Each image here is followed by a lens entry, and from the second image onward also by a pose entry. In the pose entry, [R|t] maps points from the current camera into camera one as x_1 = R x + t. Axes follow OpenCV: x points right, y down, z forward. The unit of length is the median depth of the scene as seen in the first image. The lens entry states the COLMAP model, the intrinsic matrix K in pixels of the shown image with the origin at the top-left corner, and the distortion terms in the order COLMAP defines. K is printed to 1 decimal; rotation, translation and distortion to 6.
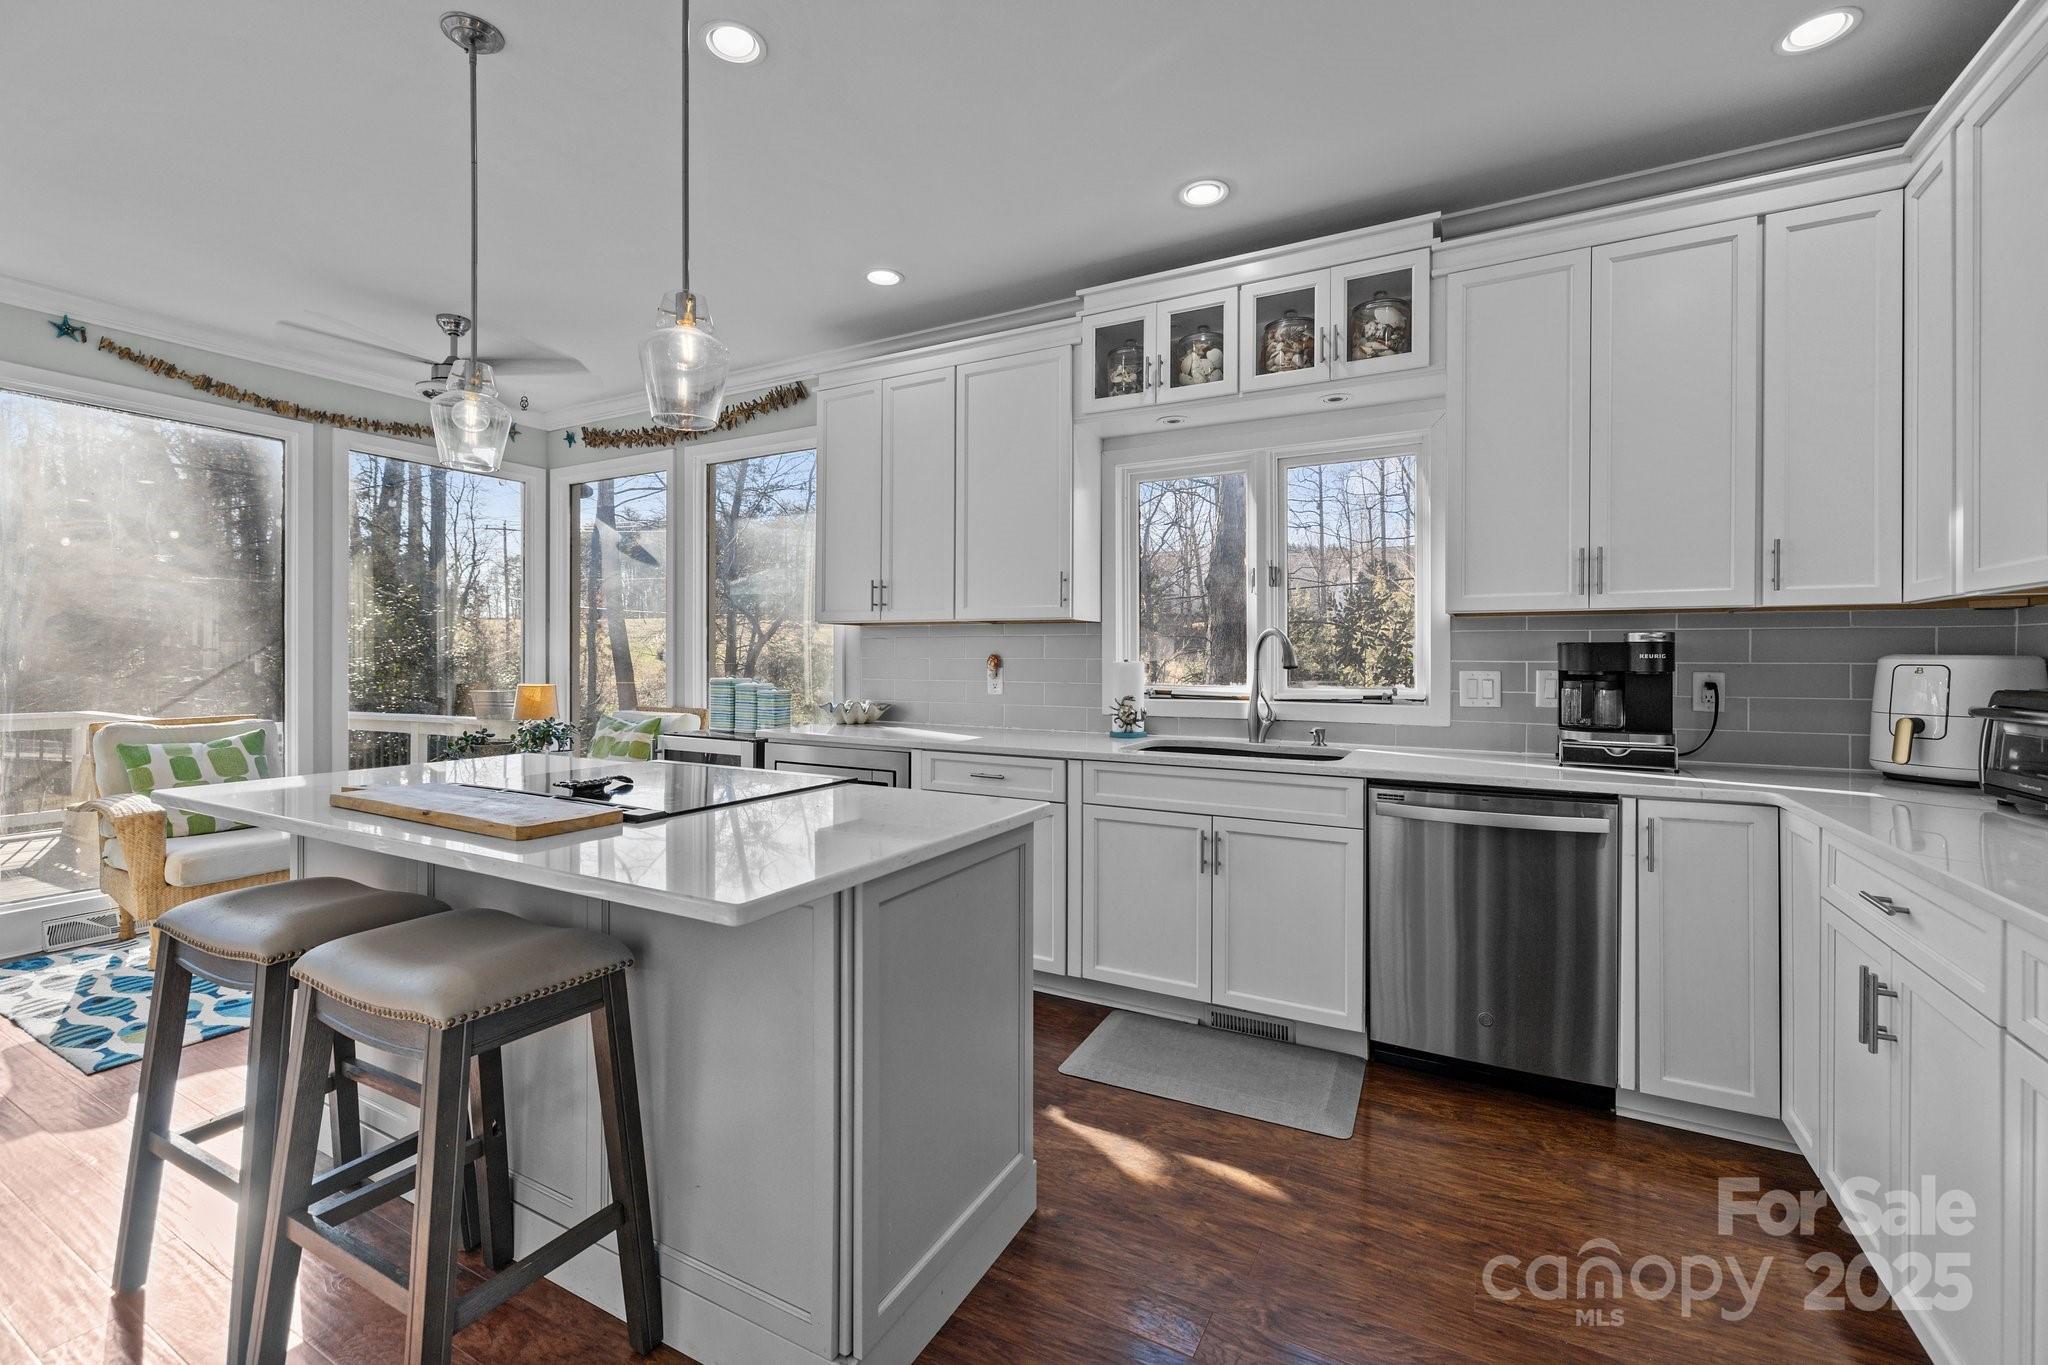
lens RADIAL K [[863.9, 0, 1010.7], [0, 863.9, 659.6], [0, 0, 1]] dist [-0.002491, -0.000270]
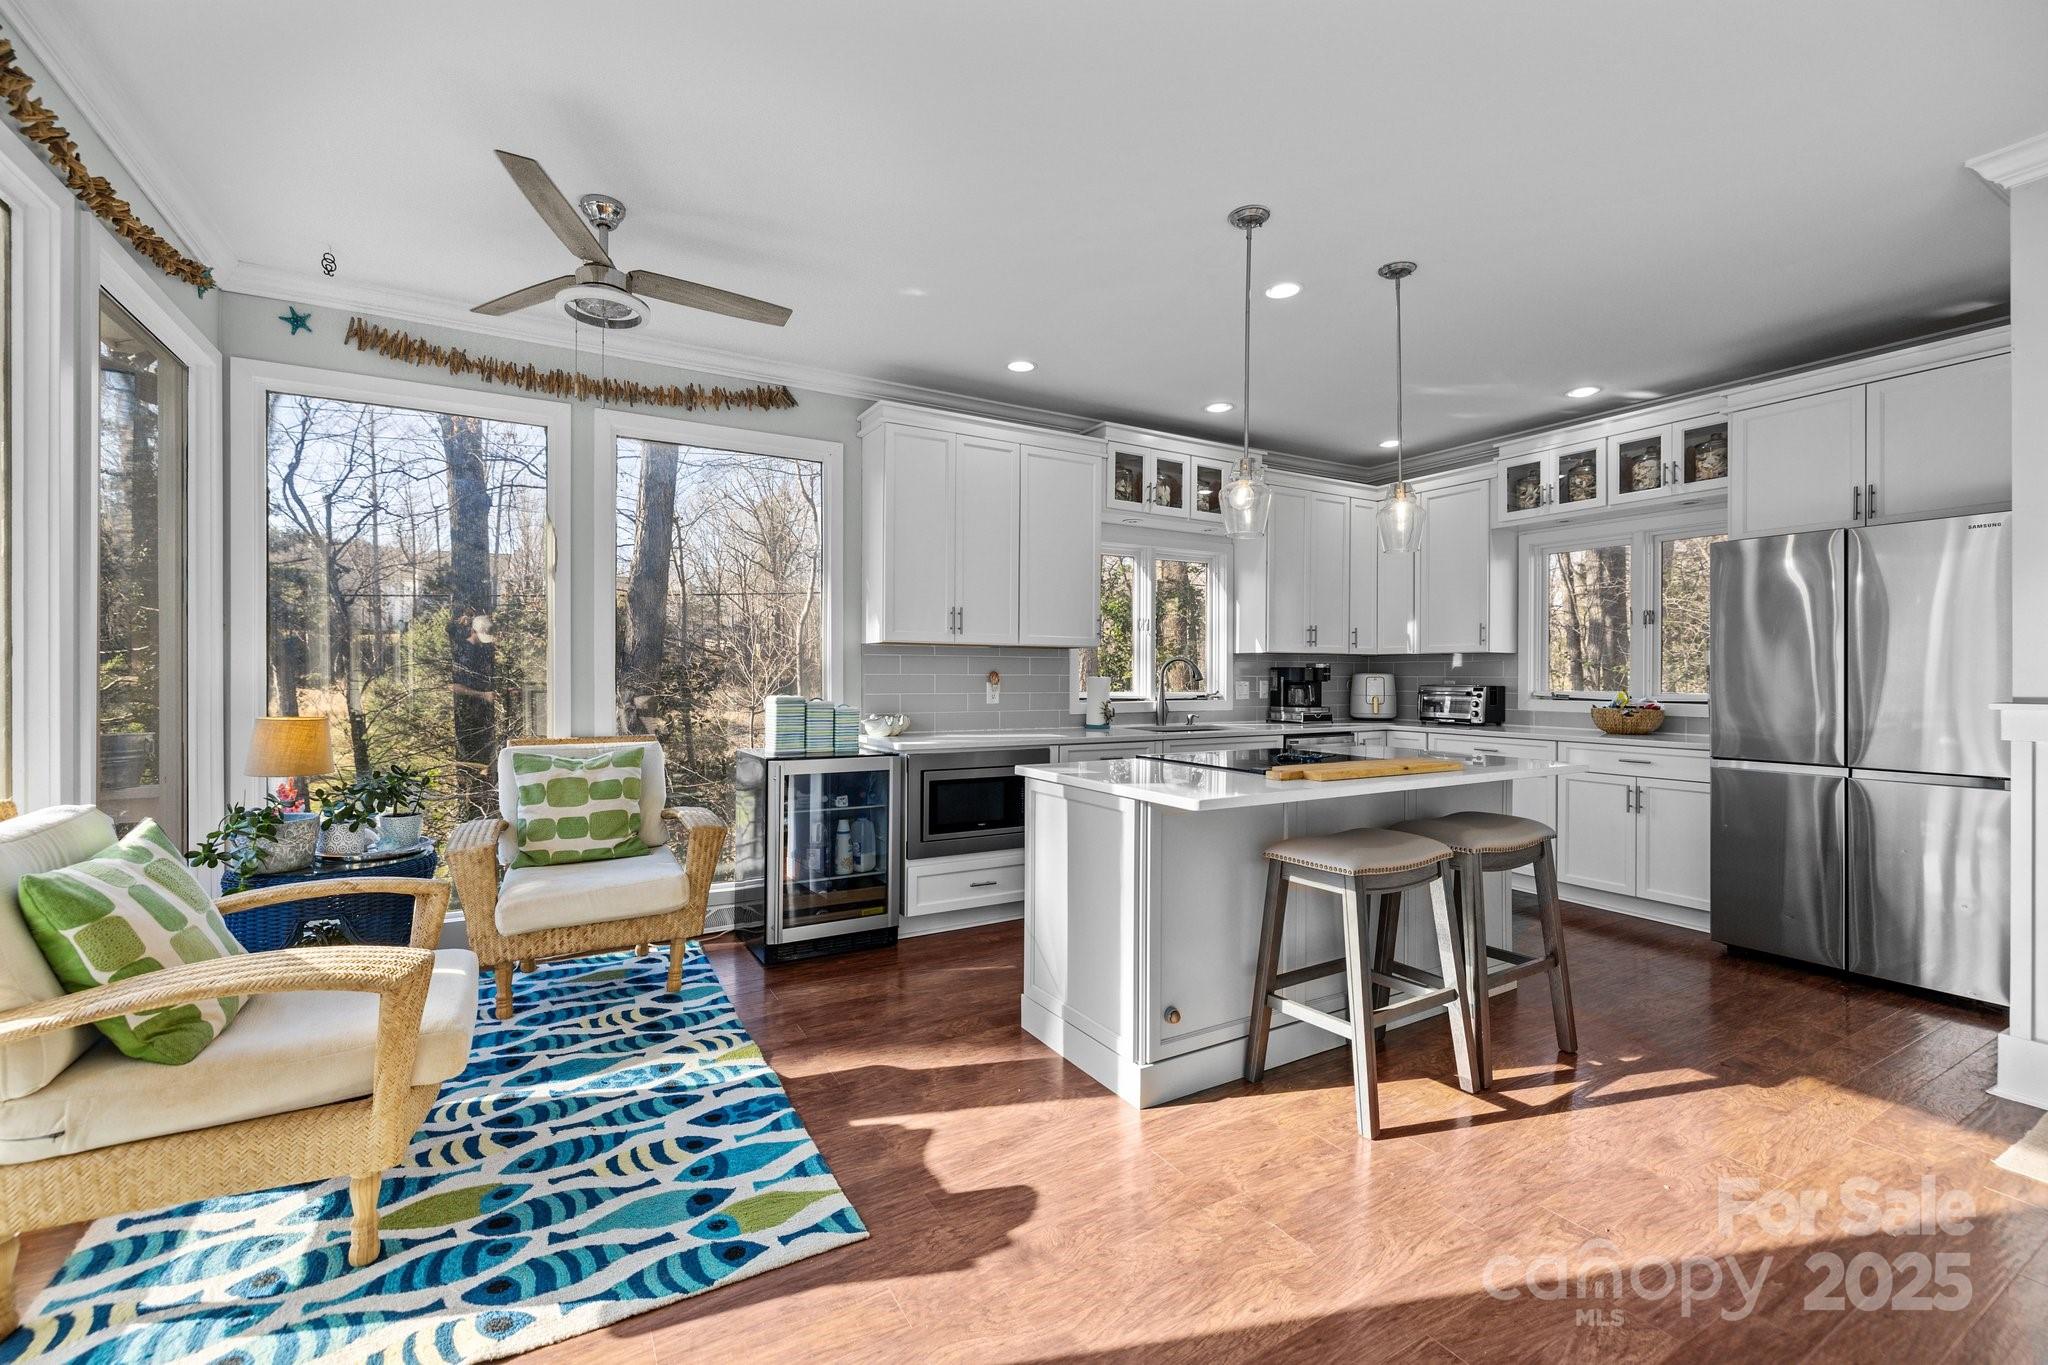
lens RADIAL K [[856.1, 0, 1014.4], [0, 856.1, 681.0], [0, 0, 1]] dist [-0.000488, 0.000223]
pose [[0.508724, -0.003593, 0.860922, -1.386383], [0.003093, 0.999992, 0.002345, 0.006305], [-0.860924, 0.001470, 0.508731, 0.441099]]
